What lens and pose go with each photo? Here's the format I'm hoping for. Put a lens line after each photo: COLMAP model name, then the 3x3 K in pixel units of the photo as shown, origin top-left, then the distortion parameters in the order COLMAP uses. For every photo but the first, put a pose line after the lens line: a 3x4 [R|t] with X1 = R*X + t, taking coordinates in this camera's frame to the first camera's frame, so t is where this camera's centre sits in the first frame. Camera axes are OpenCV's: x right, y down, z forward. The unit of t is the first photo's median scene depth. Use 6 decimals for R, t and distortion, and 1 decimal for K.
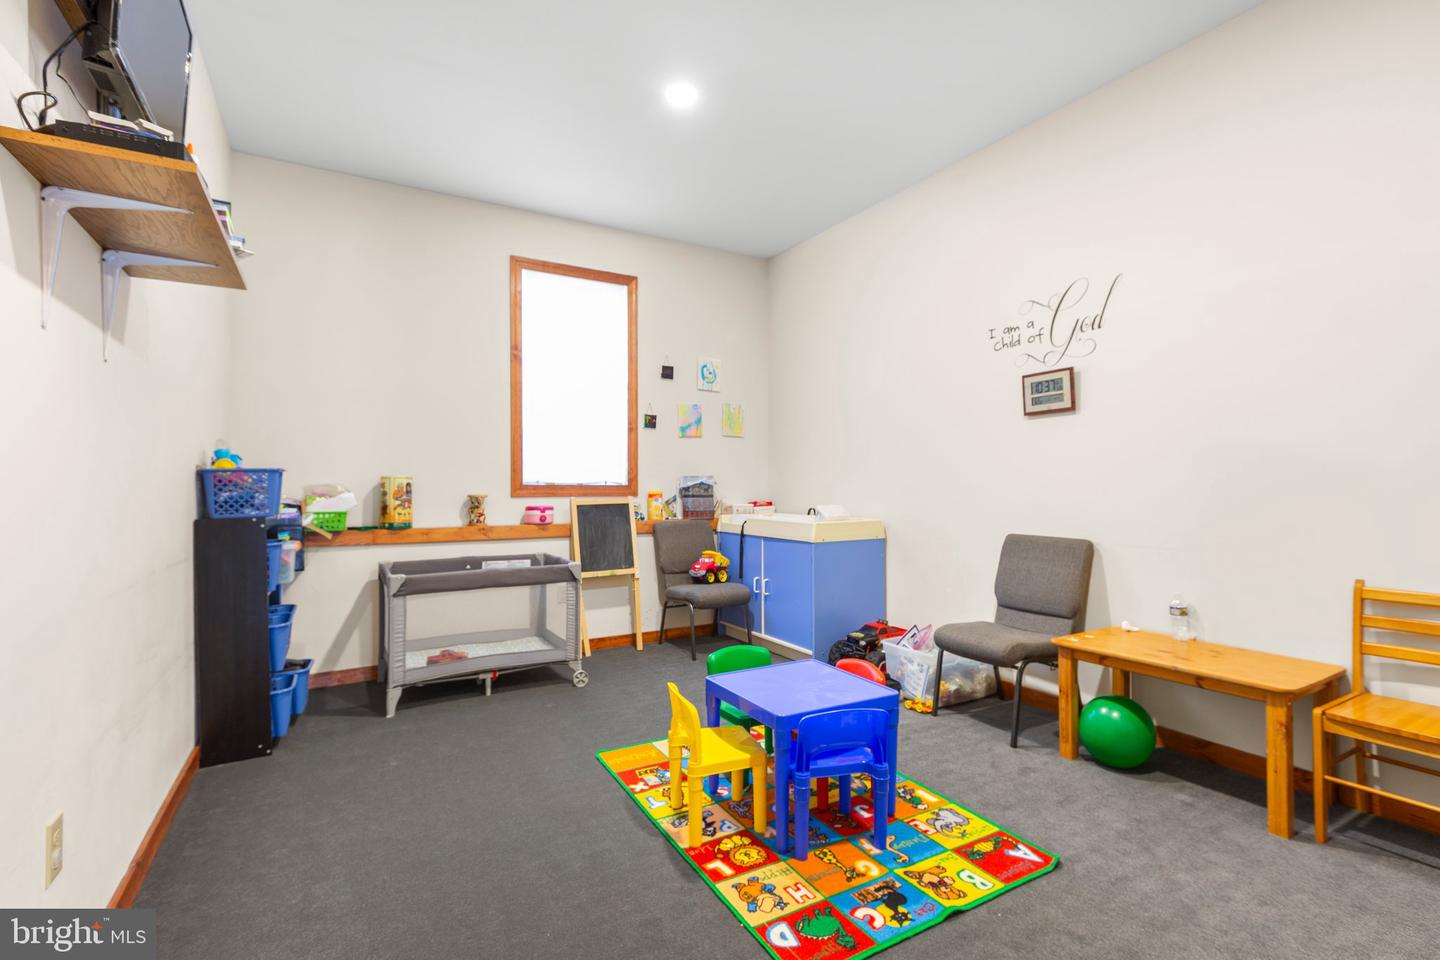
lens RADIAL K [[651.1, 0, 721.0], [0, 651.1, 489.5], [0, 0, 1]] dist [0.000930, -0.001188]
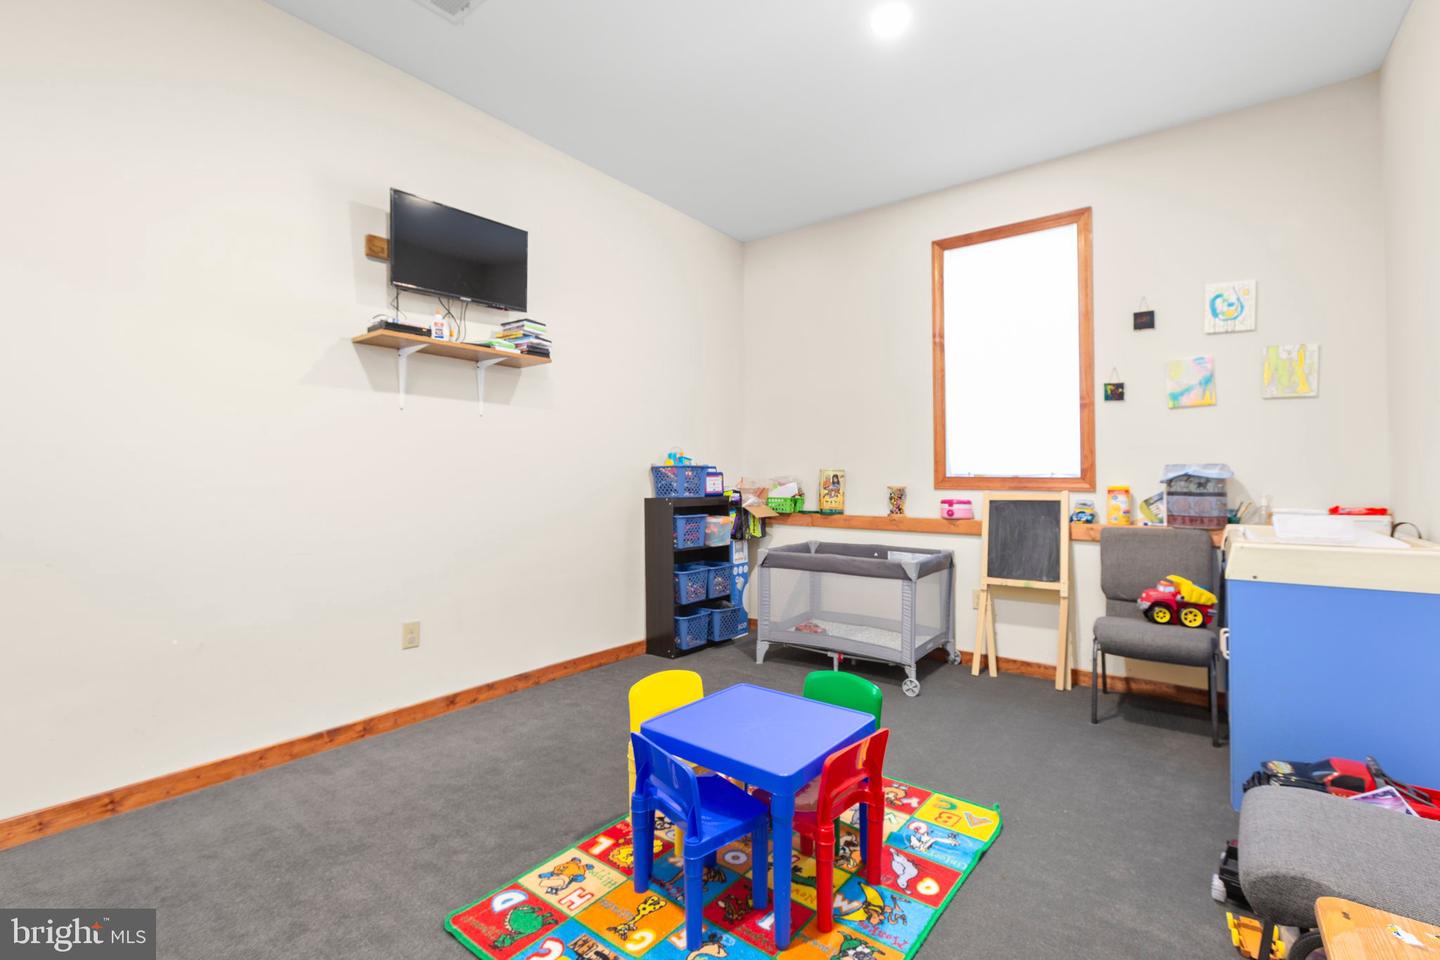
lens RADIAL K [[651.1, 0, 727.0], [0, 651.1, 470.8], [0, 0, 1]] dist [0.000930, -0.001188]
pose [[0.382690, -0.007819, -0.923844, 0.489769], [-0.009358, 0.999880, -0.012338, -0.001106], [0.923829, 0.013367, 0.382571, 0.369428]]
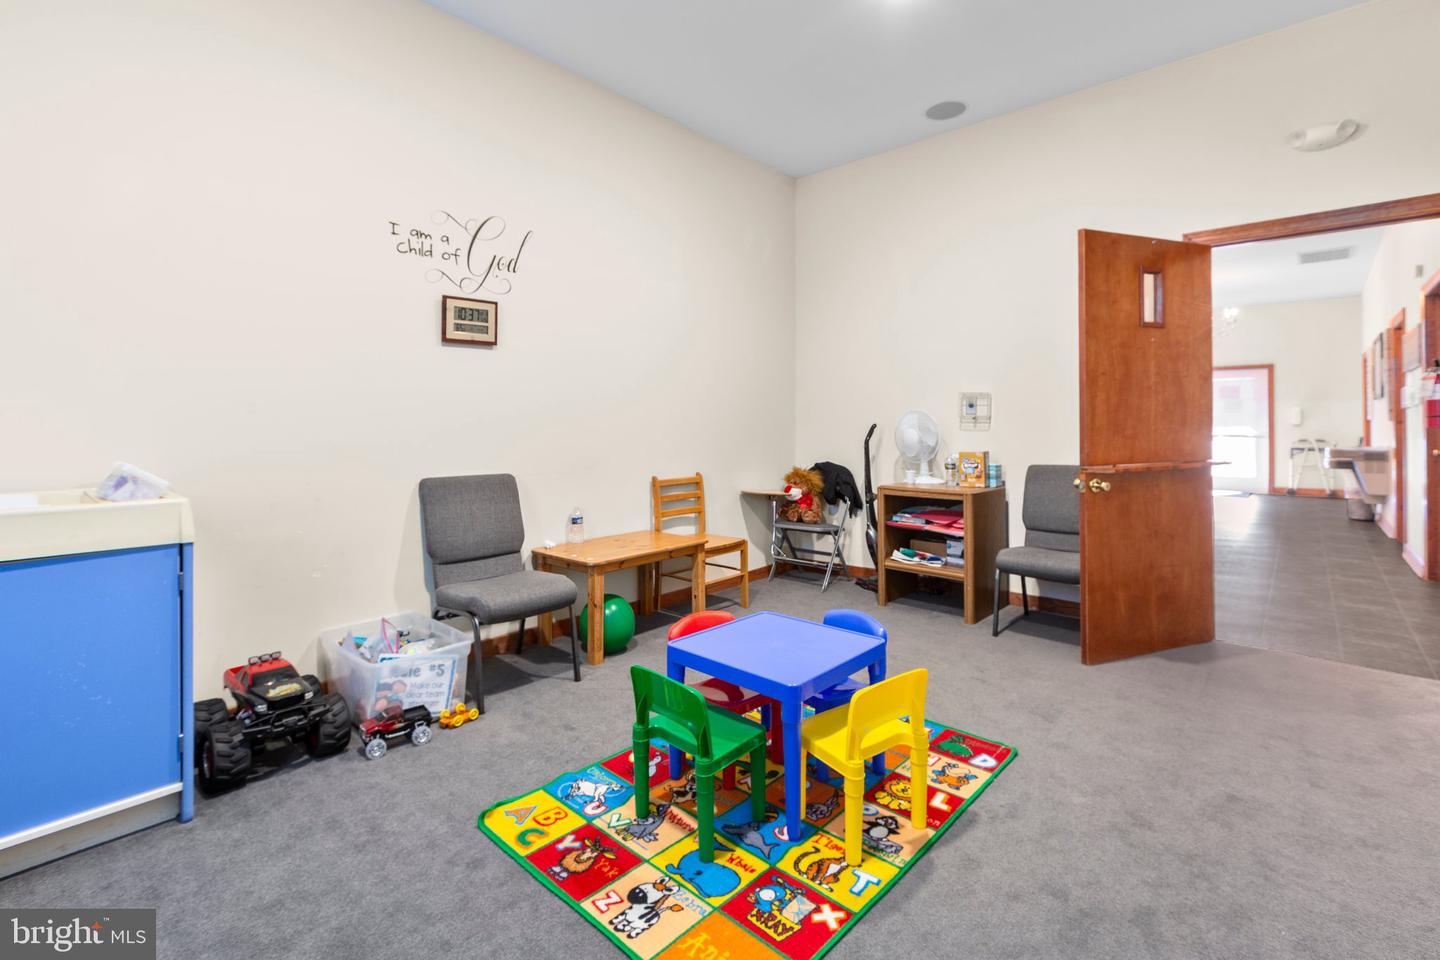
lens RADIAL K [[651.1, 0, 719.8], [0, 651.1, 421.7], [0, 0, 1]] dist [0.000930, -0.001188]
pose [[-0.300182, 0.006365, 0.953861, -0.402469], [0.009118, 0.999951, -0.003803, 0.001668], [-0.953838, 0.007556, -0.300225, 0.764000]]
